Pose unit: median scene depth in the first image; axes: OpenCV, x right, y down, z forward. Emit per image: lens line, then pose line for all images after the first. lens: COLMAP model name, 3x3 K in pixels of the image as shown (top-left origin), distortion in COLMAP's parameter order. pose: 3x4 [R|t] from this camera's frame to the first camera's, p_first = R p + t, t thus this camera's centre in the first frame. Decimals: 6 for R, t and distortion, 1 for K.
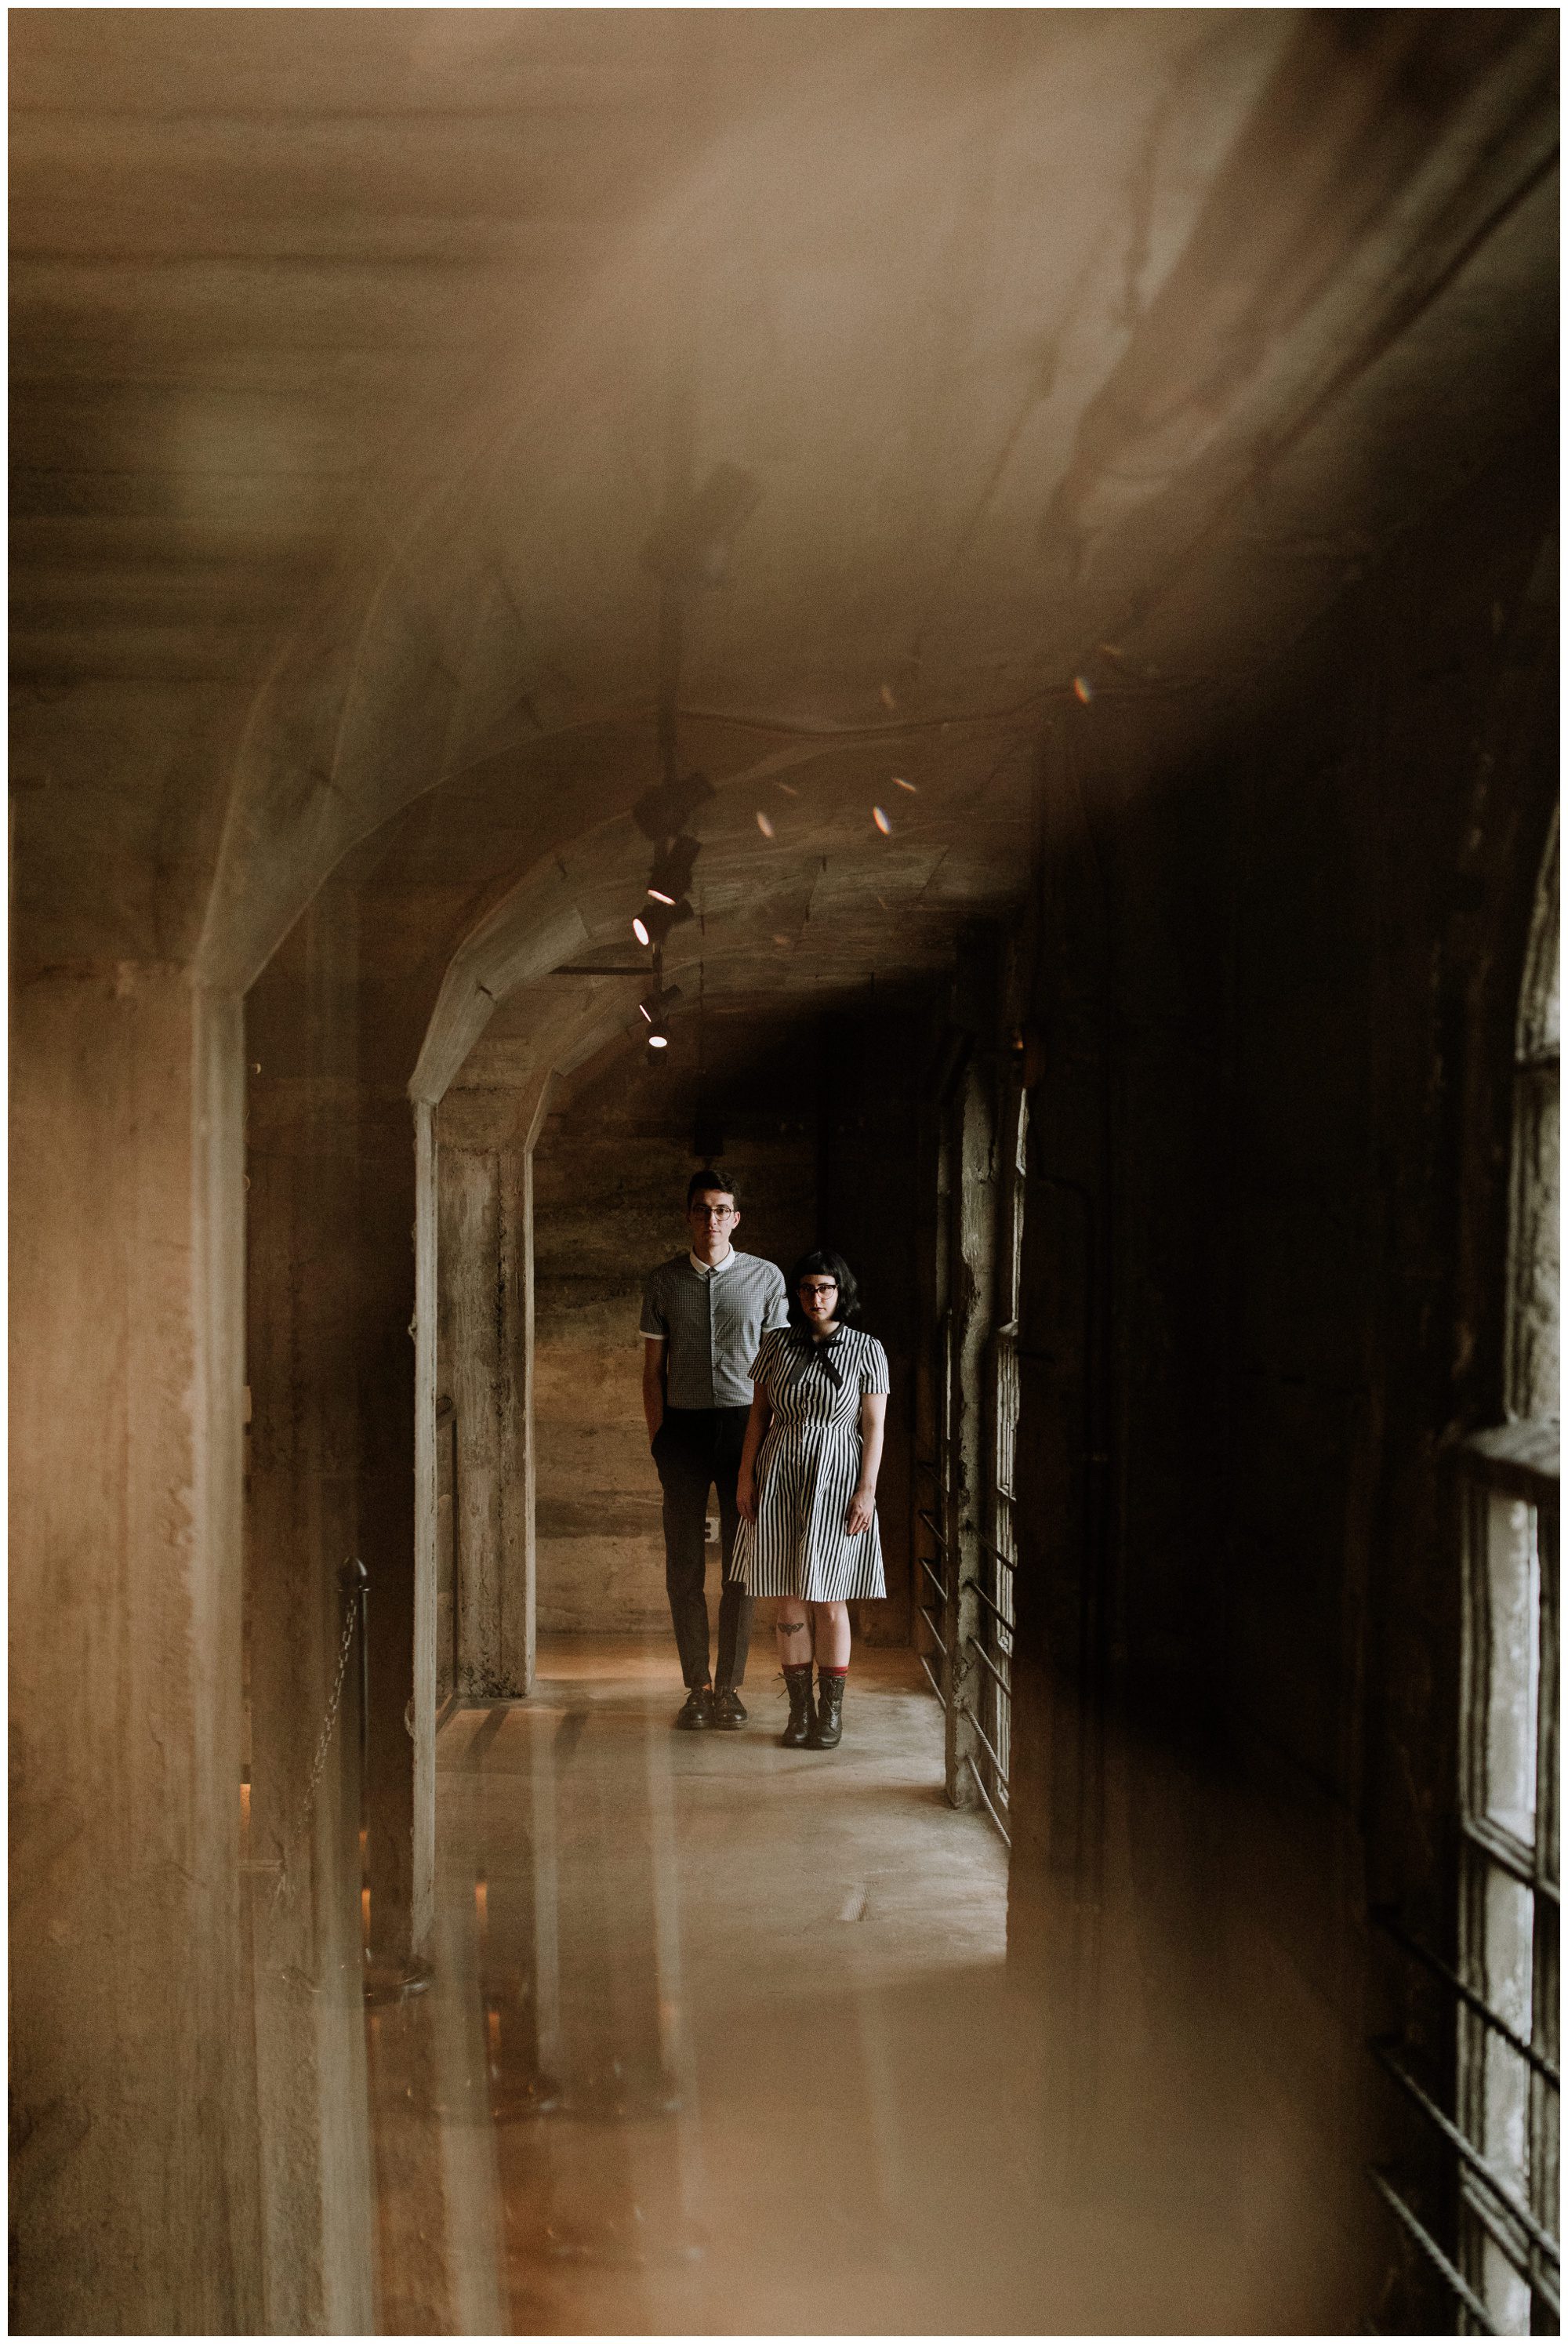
lens RADIAL K [[2271.4, 0, 792.7], [0, 2271.4, 1361.9], [0, 0, 1]] dist [0.011806, -0.003734]
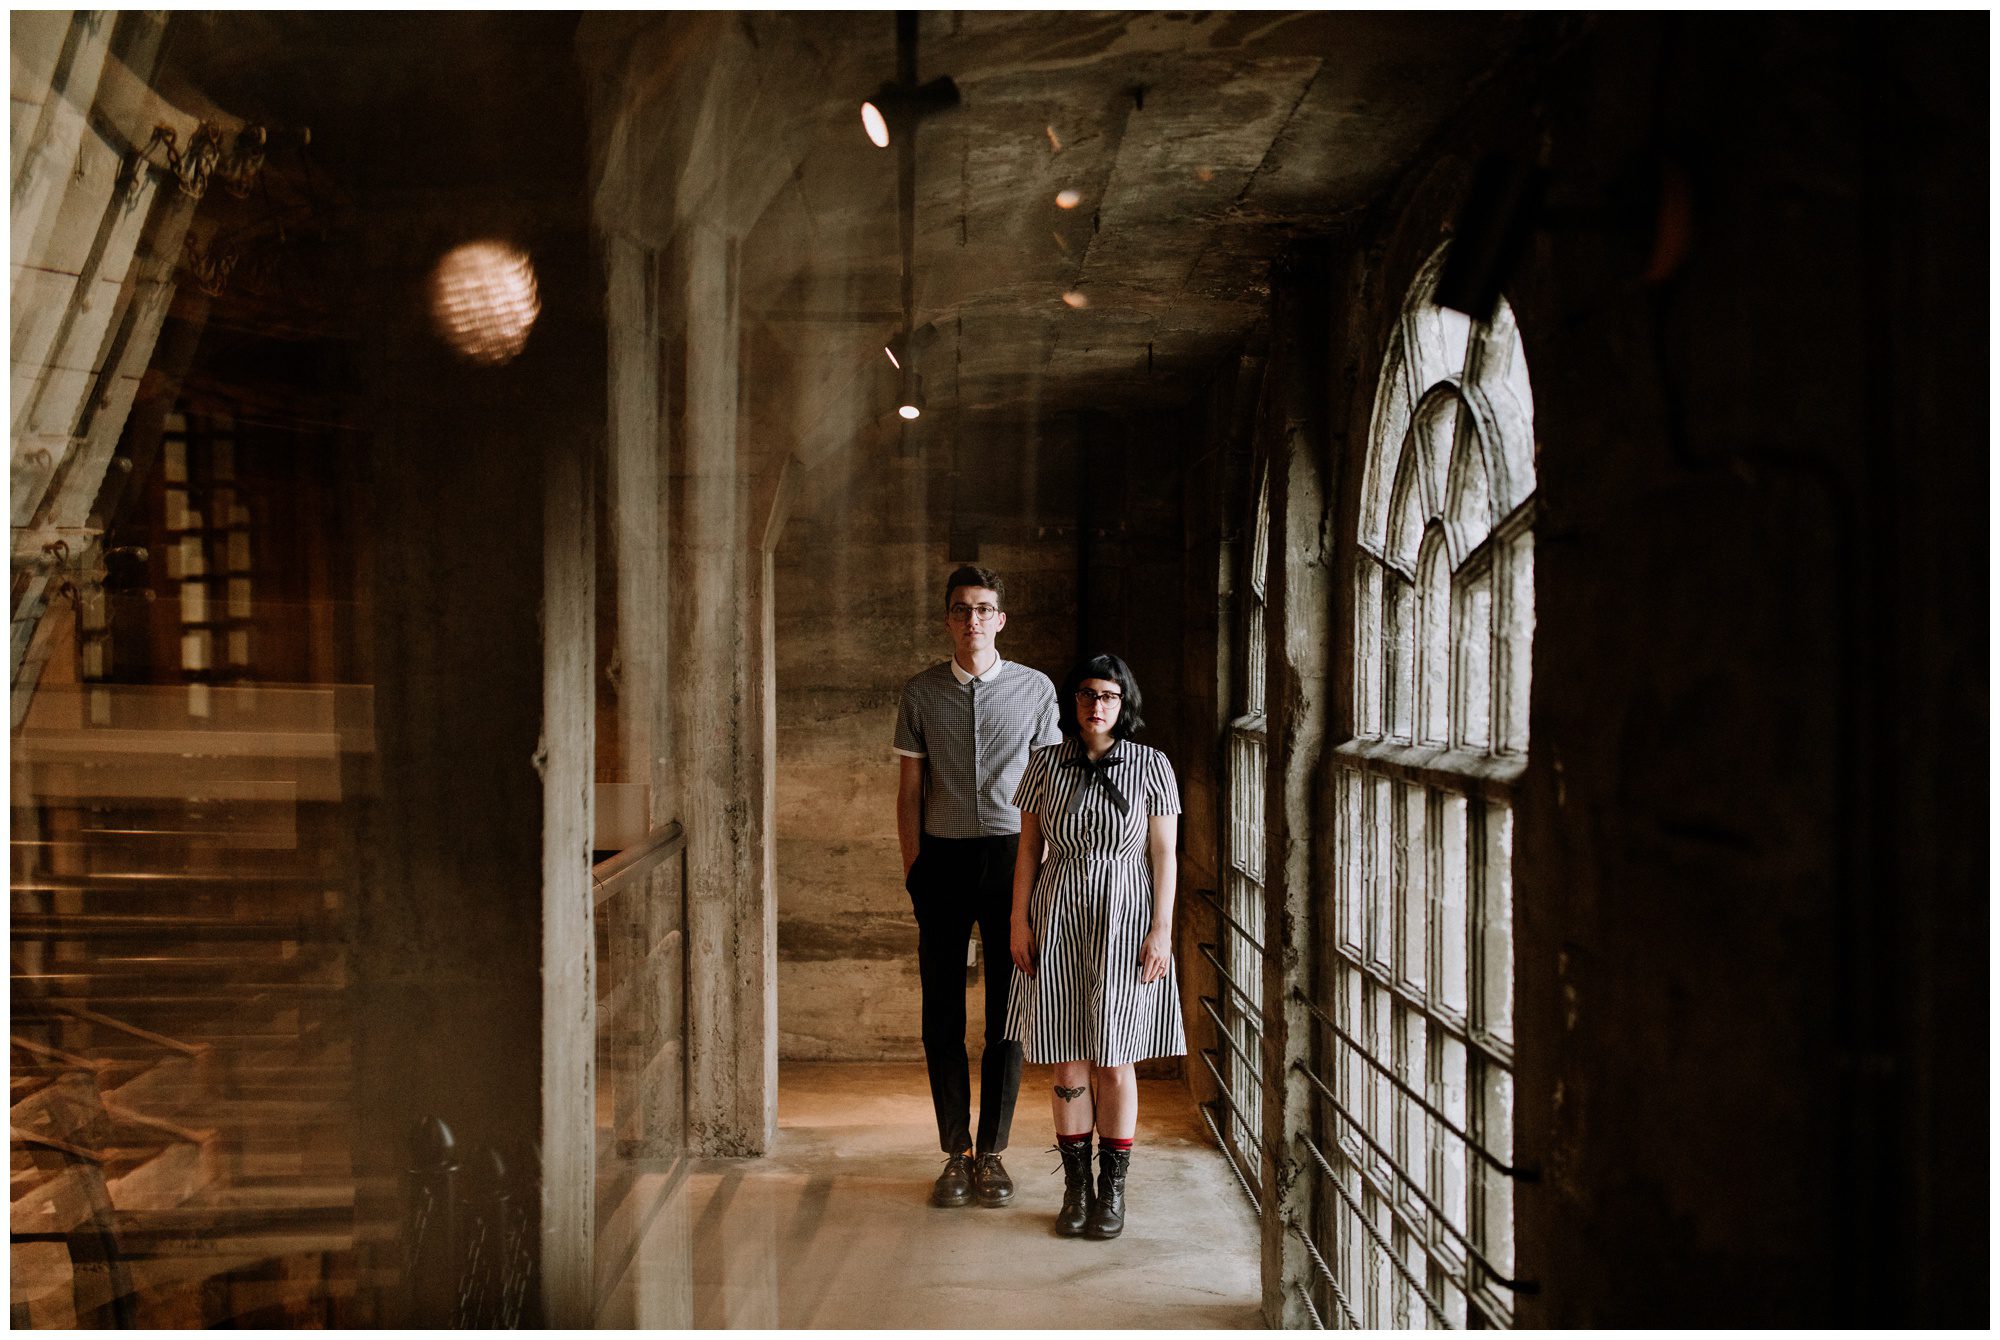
lens RADIAL K [[1938.0, 0, 1009.4], [0, 1938.0, 688.2], [0, 0, 1]] dist [0.011806, -0.003734]
pose [[0.999943, -0.004076, -0.009872, -0.013047], [0.003690, 0.999240, -0.038801, -0.007200], [0.010022, 0.038763, 0.999198, 0.241446]]
